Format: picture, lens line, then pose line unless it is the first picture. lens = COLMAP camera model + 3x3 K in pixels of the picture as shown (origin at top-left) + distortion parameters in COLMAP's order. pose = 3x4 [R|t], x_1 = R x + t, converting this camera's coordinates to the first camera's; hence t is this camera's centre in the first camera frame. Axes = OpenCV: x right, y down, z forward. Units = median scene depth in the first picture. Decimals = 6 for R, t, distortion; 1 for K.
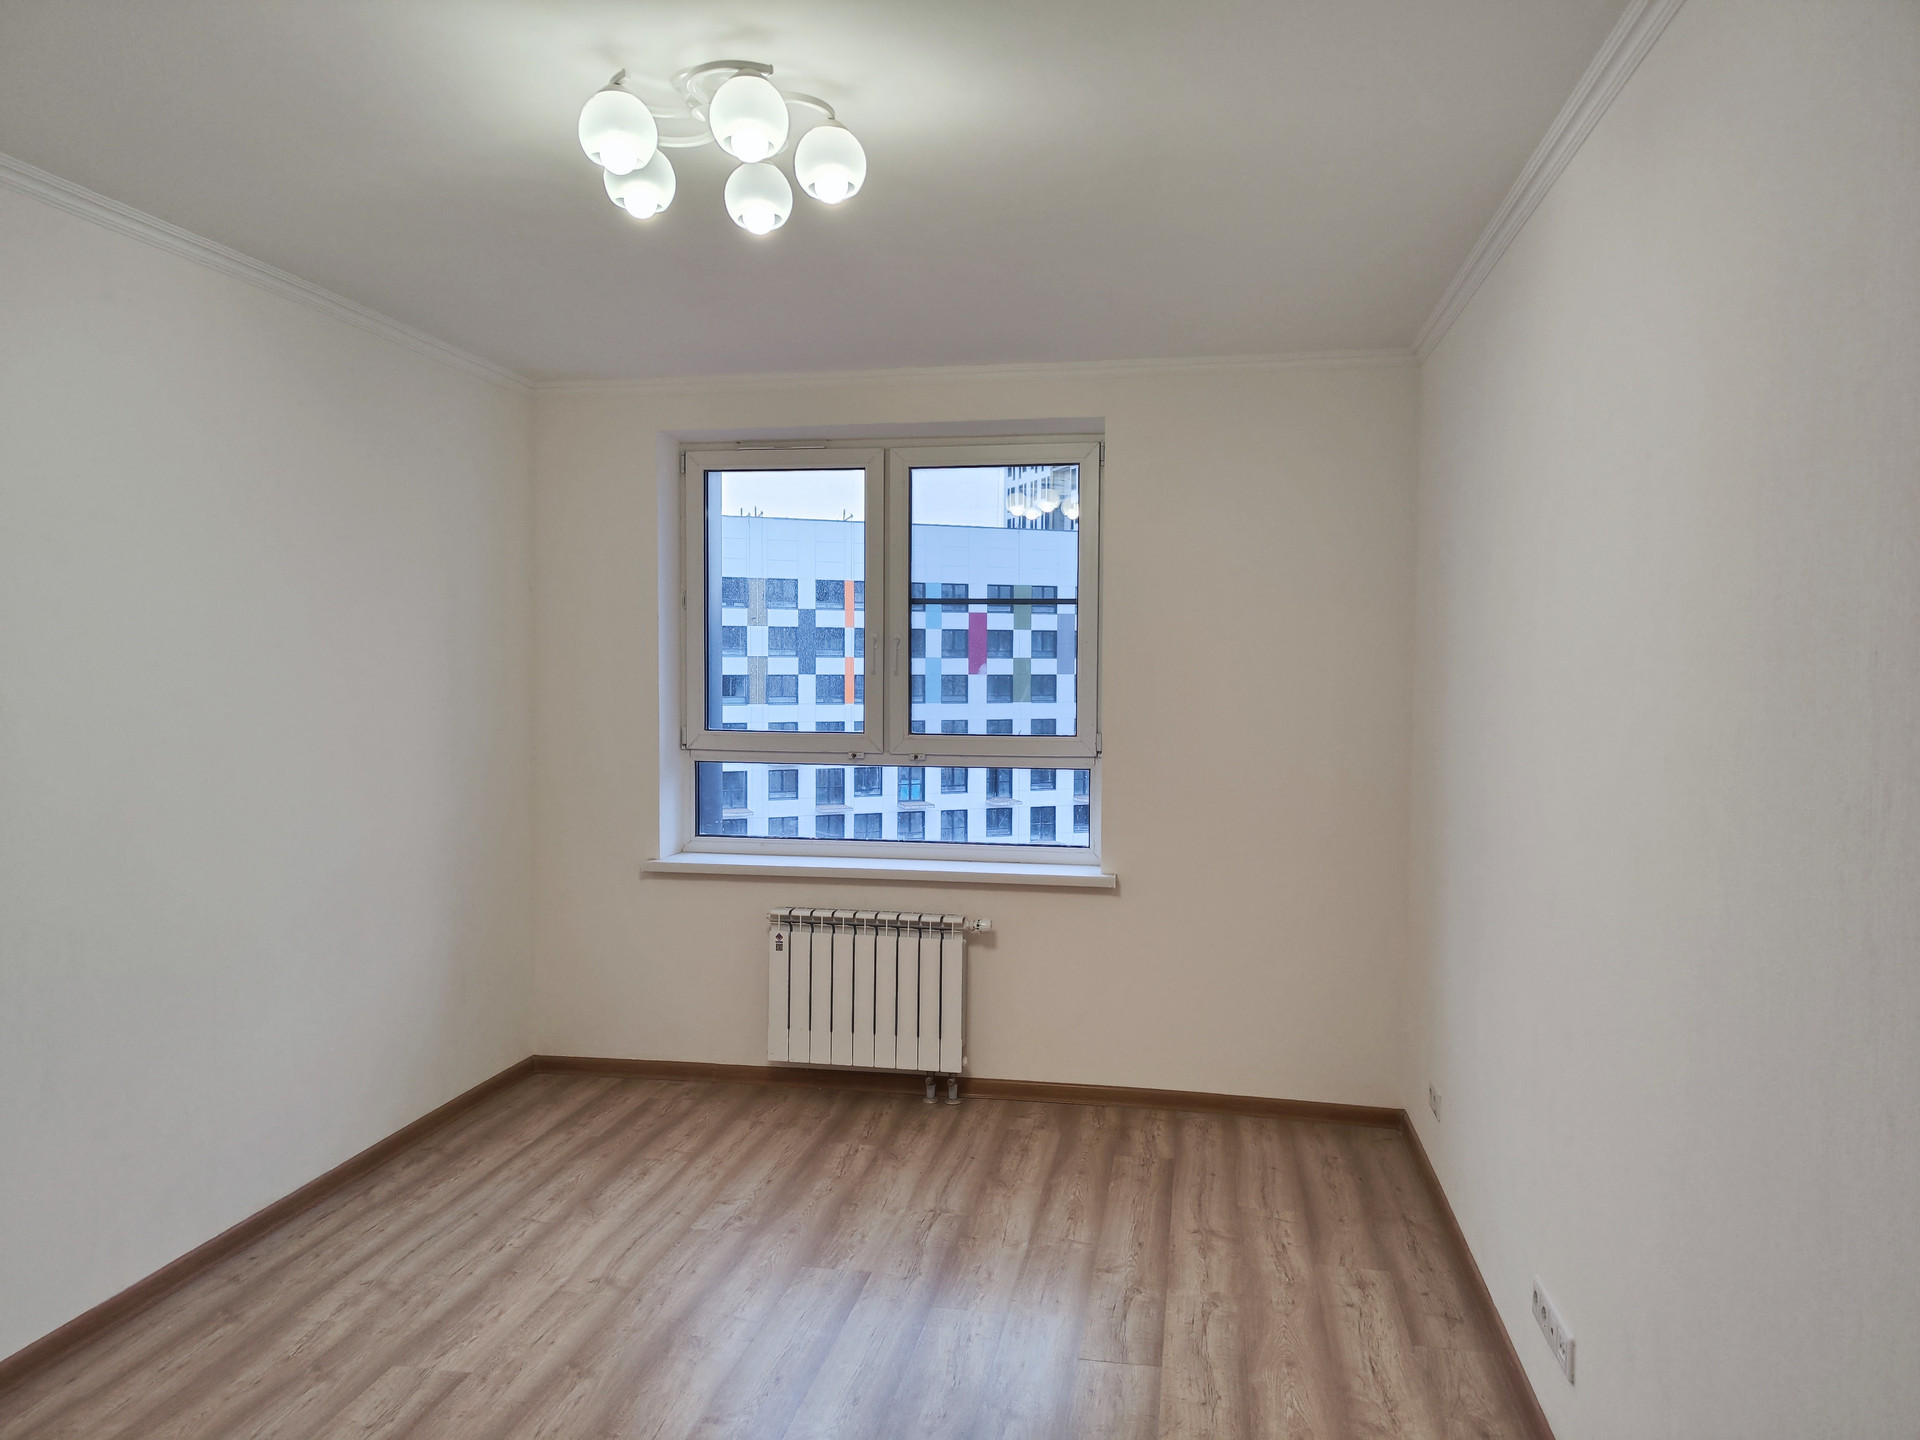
lens RADIAL K [[1355.8, 0, 975.4], [0, 1355.8, 711.8], [0, 0, 1]] dist [-0.025590, 0.006924]
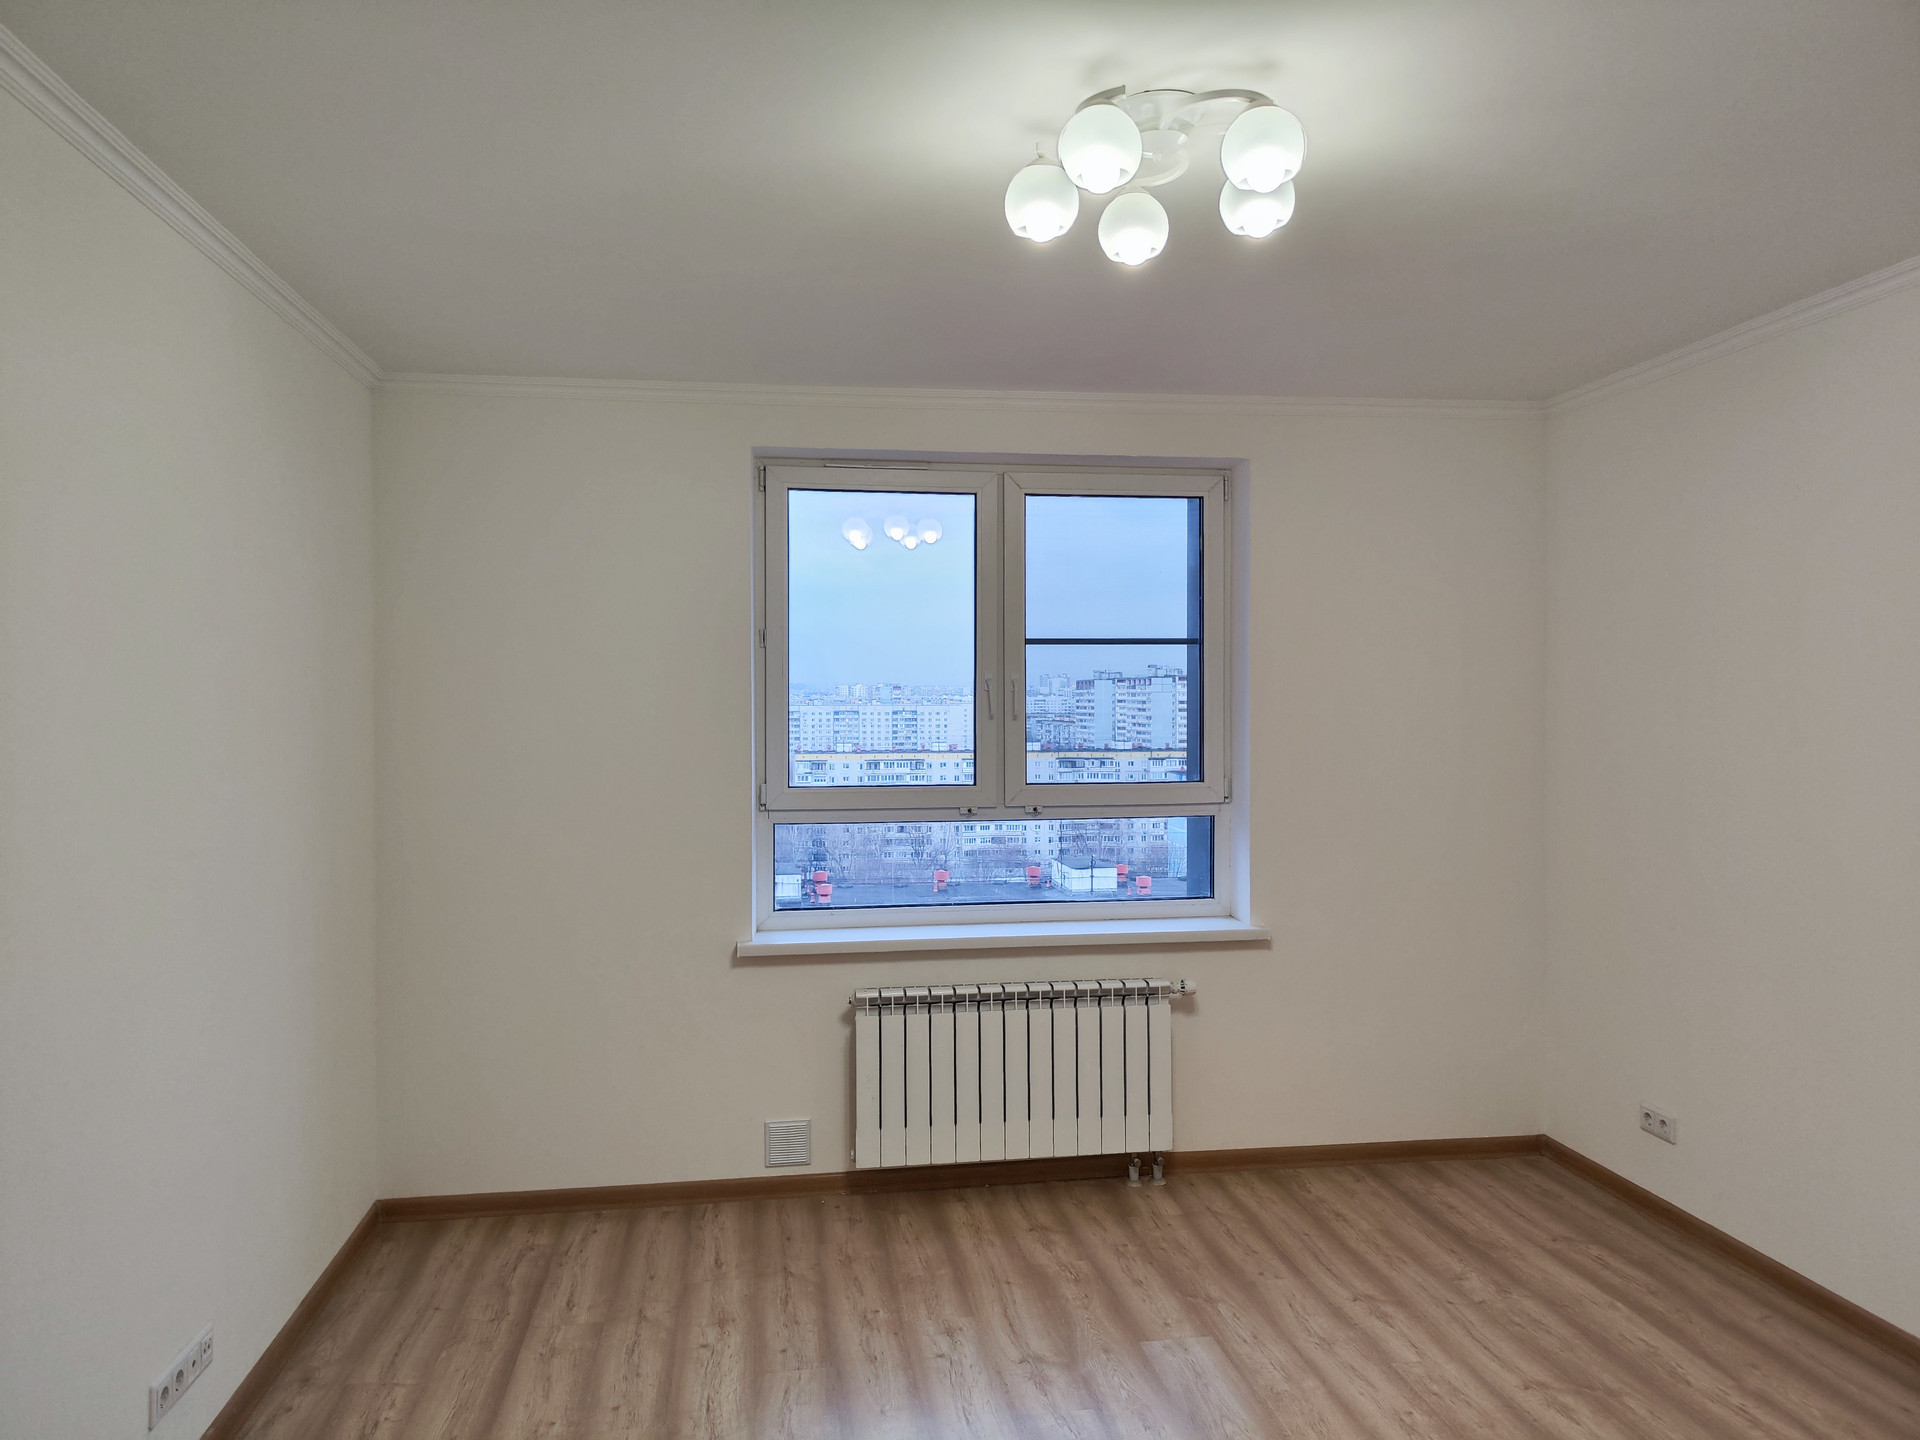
lens RADIAL K [[1355.8, 0, 964.1], [0, 1355.8, 722.8], [0, 0, 1]] dist [-0.025590, 0.006924]
pose [[0.938263, -0.010199, 0.345771, -0.399565], [0.024189, 0.999053, -0.036171, 0.006057], [-0.345075, 0.042302, 0.937621, 0.154227]]
